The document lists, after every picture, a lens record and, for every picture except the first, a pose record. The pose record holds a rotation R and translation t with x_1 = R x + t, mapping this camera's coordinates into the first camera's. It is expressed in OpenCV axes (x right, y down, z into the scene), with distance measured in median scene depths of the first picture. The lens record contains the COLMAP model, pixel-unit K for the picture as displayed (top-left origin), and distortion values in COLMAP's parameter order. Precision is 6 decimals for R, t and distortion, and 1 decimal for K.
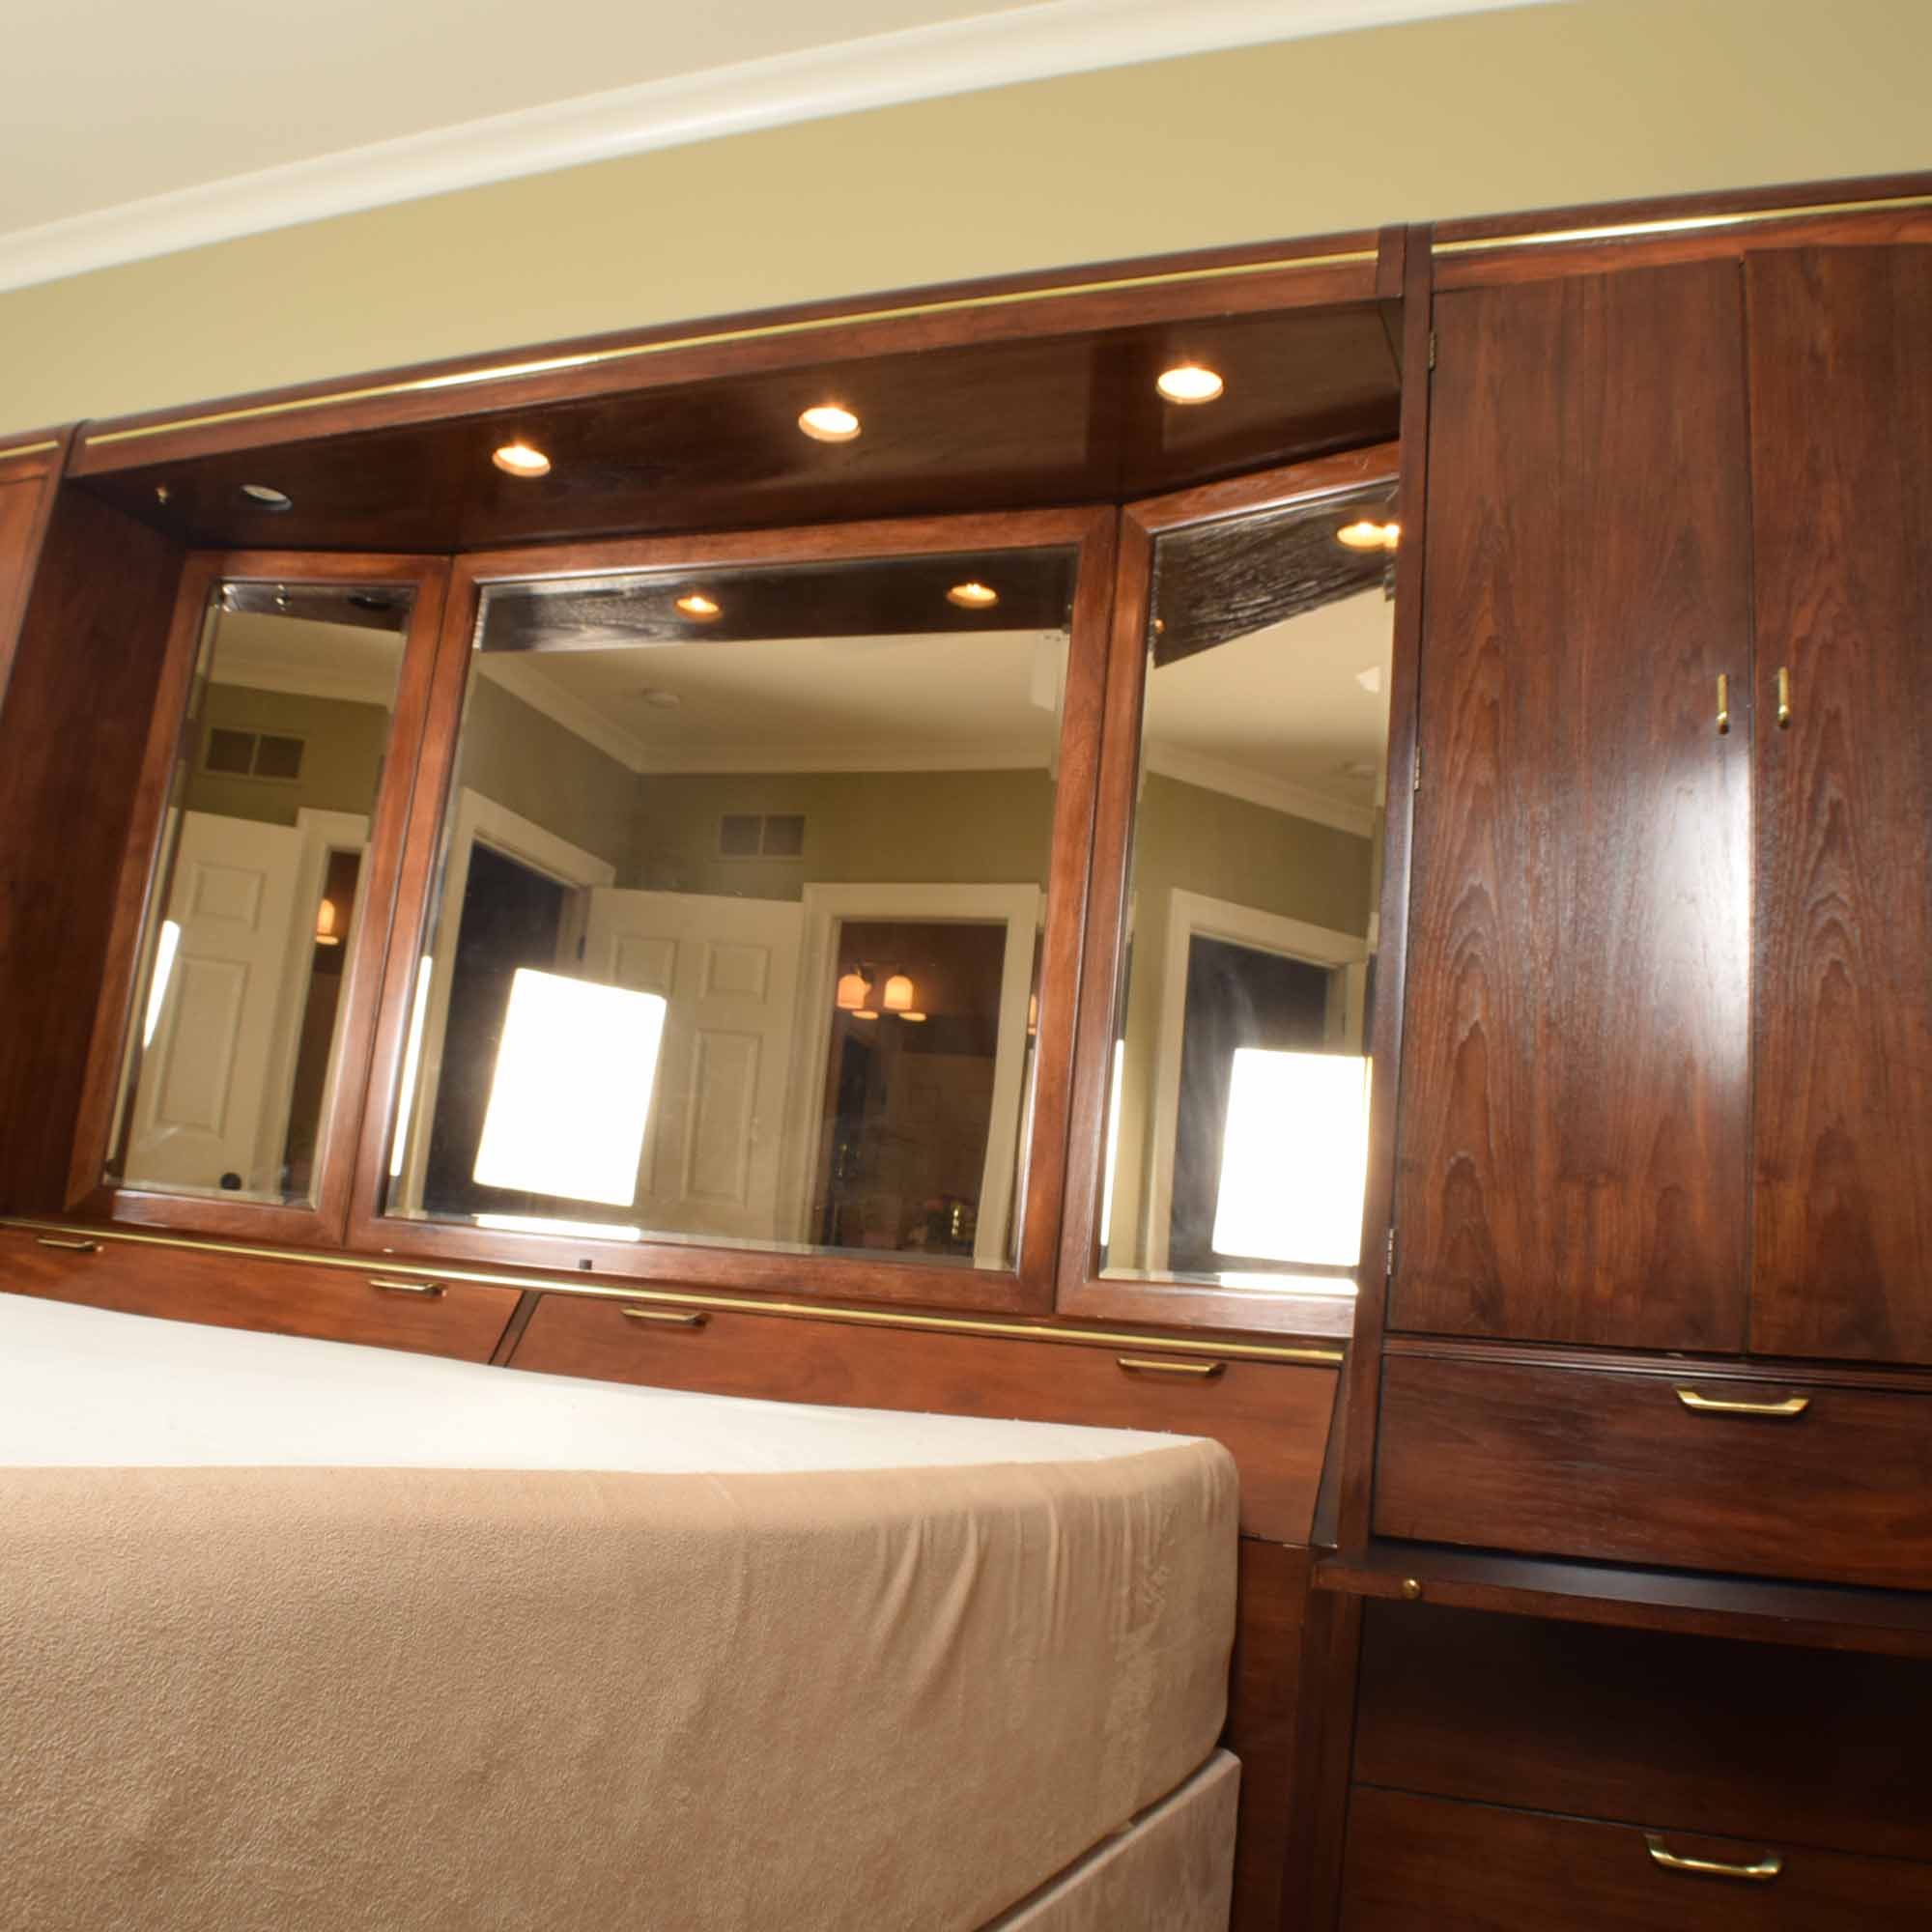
lens RADIAL K [[1797.5, 0, 1013.5], [0, 1797.5, 990.1], [0, 0, 1]] dist [-0.133151, 0.014072]
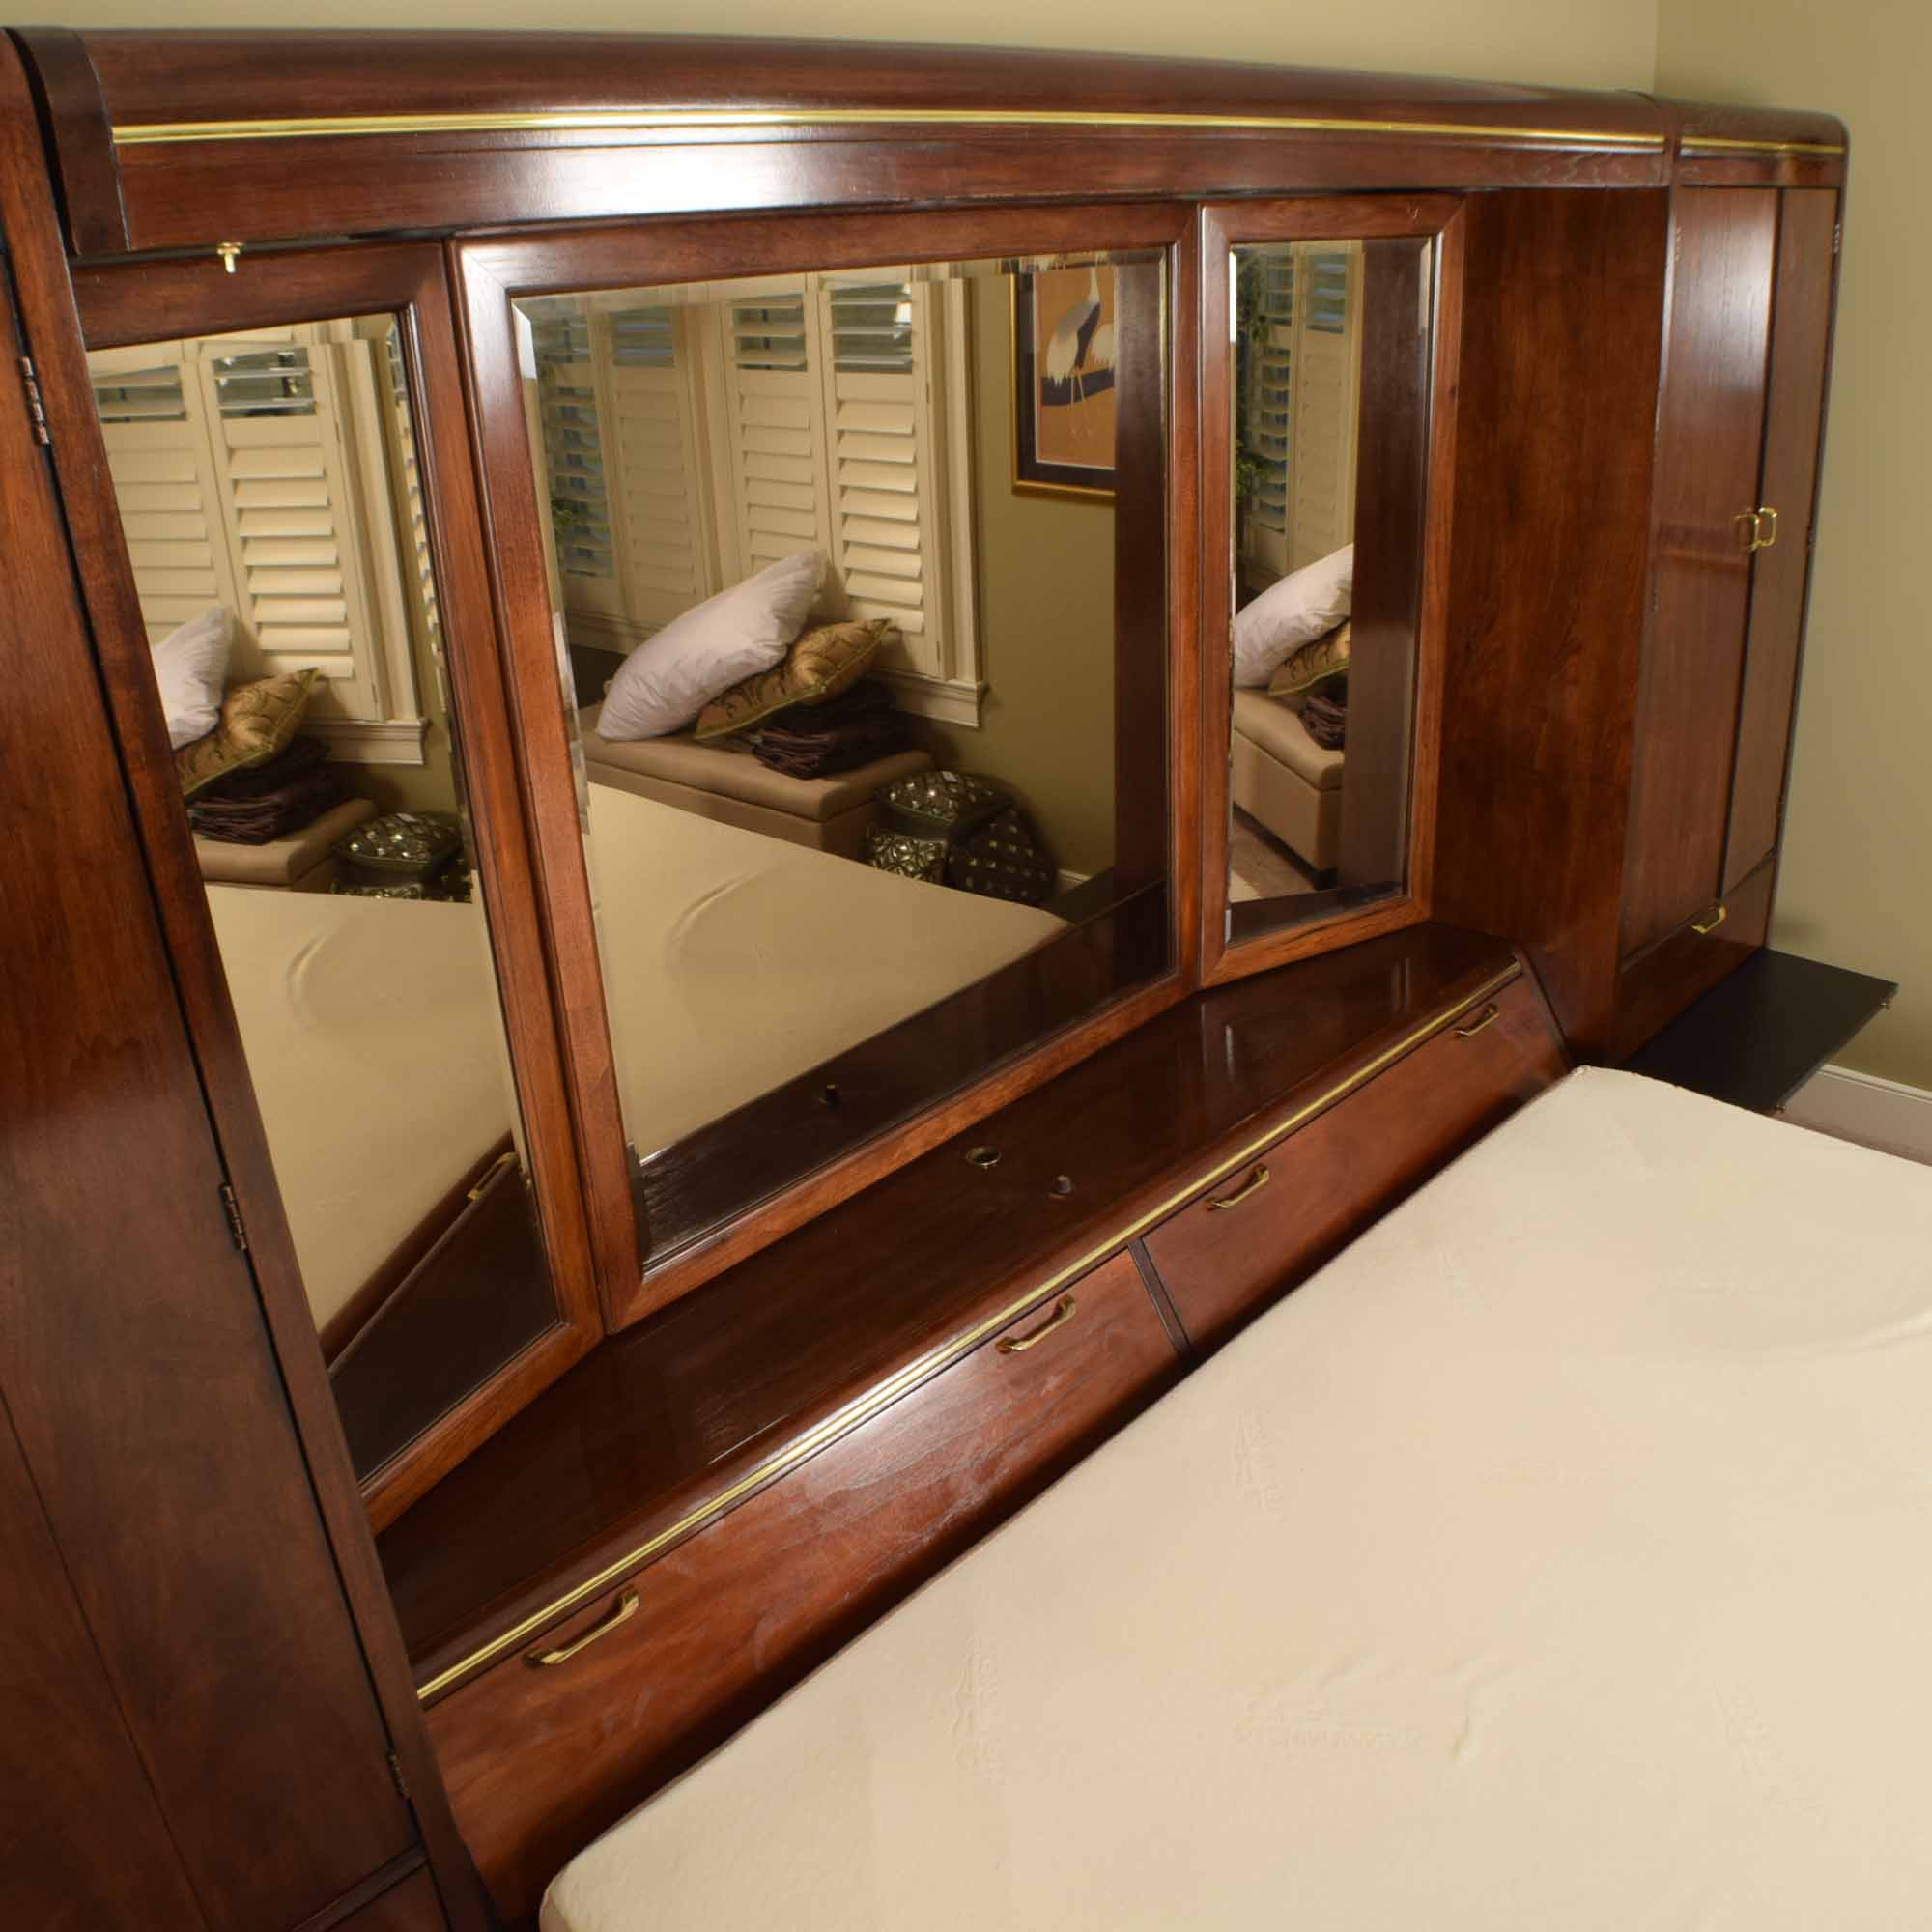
lens RADIAL K [[1754.1, 0, 1016.5], [0, 1754.1, 967.9], [0, 0, 1]] dist [-0.143280, 0.053221]
pose [[0.368370, -0.468517, 0.802991, -1.267560], [-0.112750, 0.834839, 0.538824, -0.590390], [-0.922817, -0.289024, 0.254705, 1.101386]]
